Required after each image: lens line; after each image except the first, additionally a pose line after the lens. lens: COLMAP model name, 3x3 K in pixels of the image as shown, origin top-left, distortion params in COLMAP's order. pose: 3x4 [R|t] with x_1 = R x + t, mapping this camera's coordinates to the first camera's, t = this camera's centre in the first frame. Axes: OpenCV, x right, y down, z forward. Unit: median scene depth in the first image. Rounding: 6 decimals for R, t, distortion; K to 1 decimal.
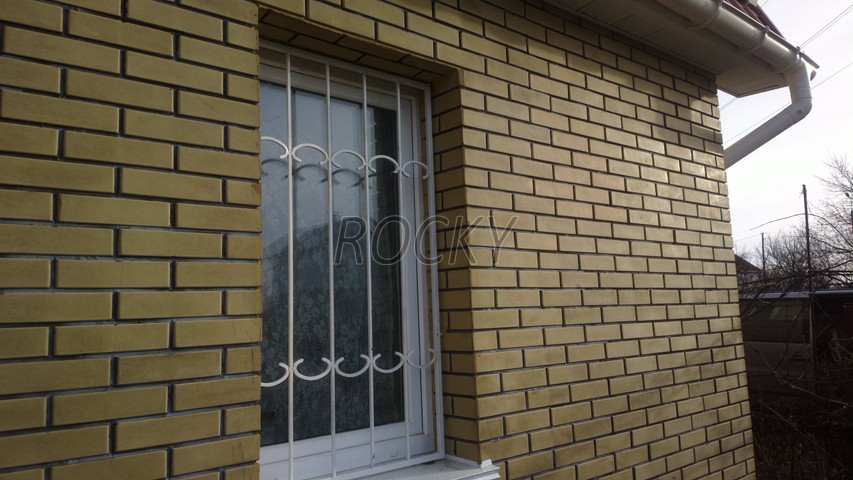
lens RADIAL K [[612.5, 0, 426.5], [0, 612.5, 240.0], [0, 0, 1]] dist [0.087698, -0.157926]
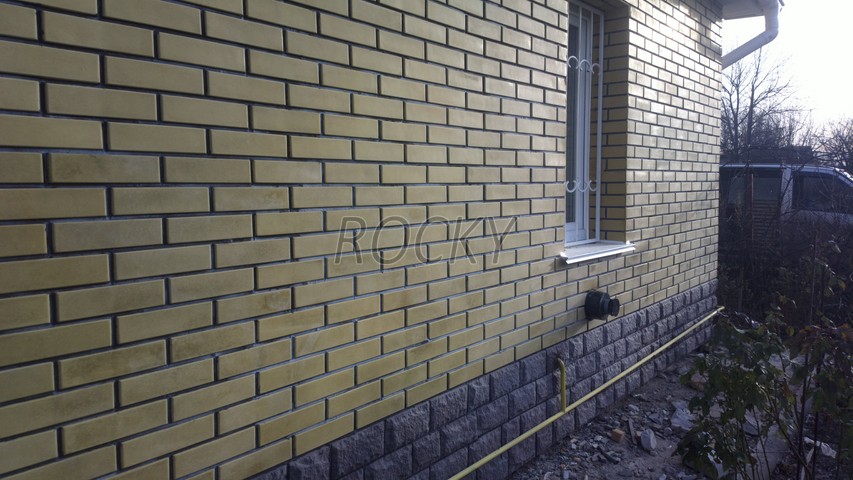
lens RADIAL K [[612.5, 0, 426.5], [0, 612.5, 240.0], [0, 0, 1]] dist [0.087698, -0.157926]
pose [[0.978237, 0.018149, 0.206695, -0.755803], [-0.062491, 0.975685, 0.210082, 0.009711], [-0.197856, -0.218427, 0.955585, -0.538873]]
